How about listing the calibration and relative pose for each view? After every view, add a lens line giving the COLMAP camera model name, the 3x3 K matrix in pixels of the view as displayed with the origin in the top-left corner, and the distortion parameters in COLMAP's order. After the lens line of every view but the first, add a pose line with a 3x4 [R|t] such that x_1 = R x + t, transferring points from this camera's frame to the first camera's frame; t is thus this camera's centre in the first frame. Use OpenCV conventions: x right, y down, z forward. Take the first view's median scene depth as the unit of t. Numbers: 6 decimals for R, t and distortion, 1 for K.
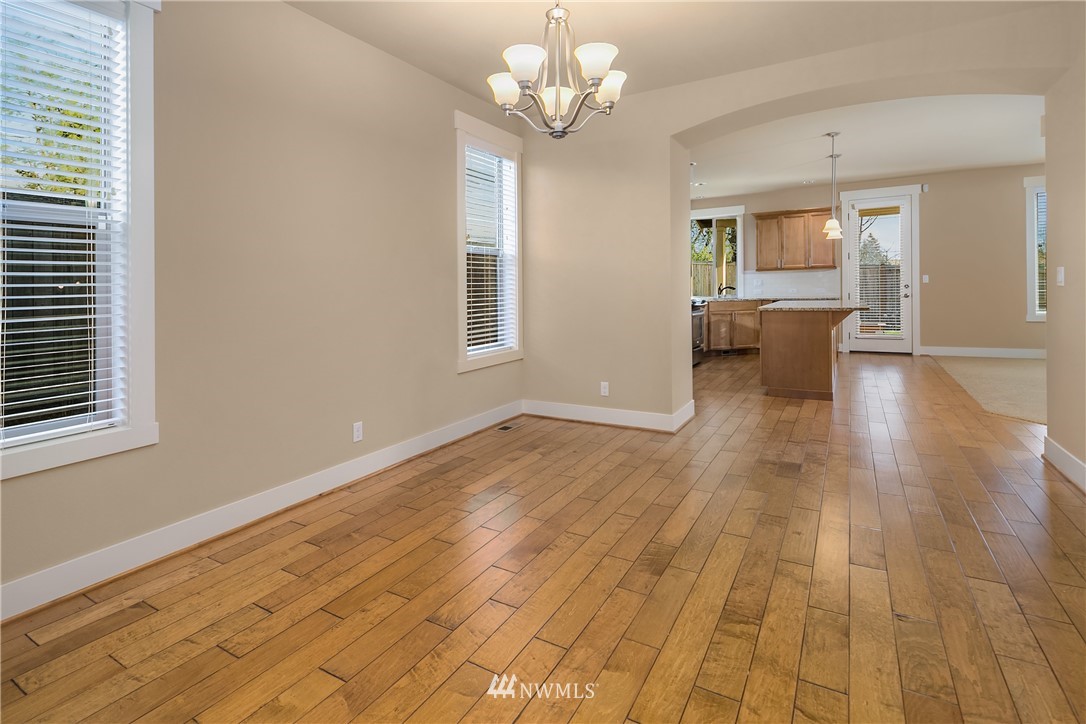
lens RADIAL K [[525.4, 0, 532.4], [0, 525.4, 285.2], [0, 0, 1]] dist [0.005763, -0.004200]
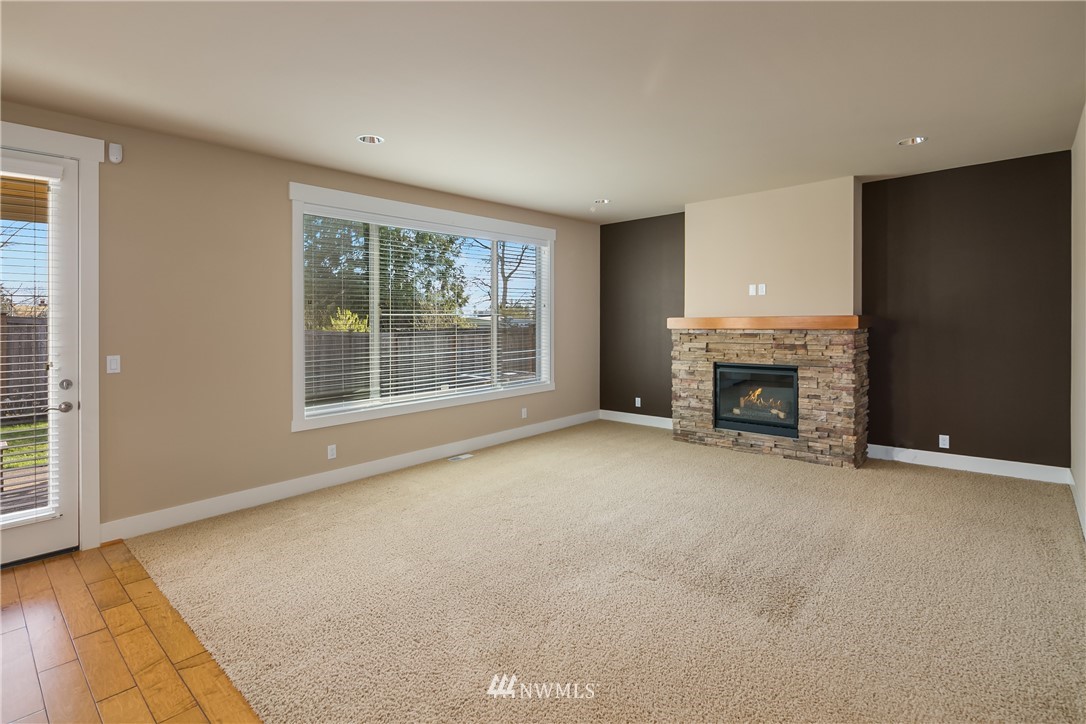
lens RADIAL K [[525.4, 0, 526.5], [0, 525.4, 322.1], [0, 0, 1]] dist [0.005763, -0.004200]
pose [[0.201869, 0.014777, 0.979301, 0.380012], [0.007004, 0.999839, -0.016531, -0.035136], [-0.979388, 0.010196, 0.201733, 0.562116]]
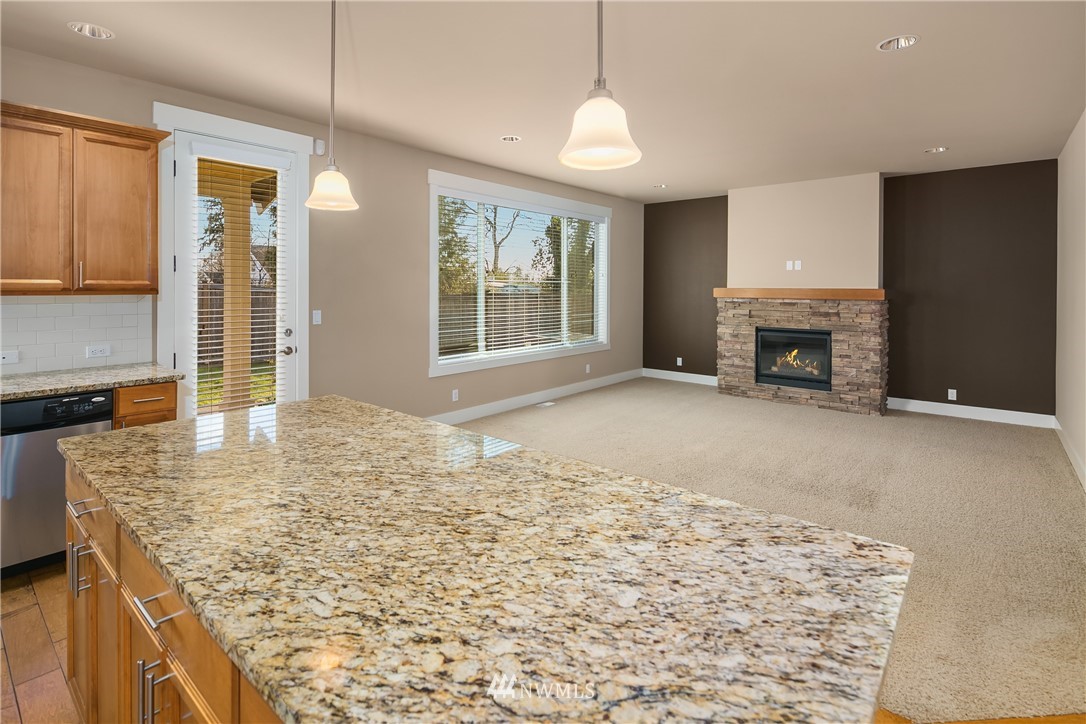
lens RADIAL K [[525.4, 0, 524.5], [0, 525.4, 284.2], [0, 0, 1]] dist [0.005763, -0.004200]
pose [[0.167463, 0.027197, 0.985503, 0.249663], [-0.011341, 0.999606, -0.025660, -0.032475], [-0.985813, -0.006879, 0.167706, 0.677384]]
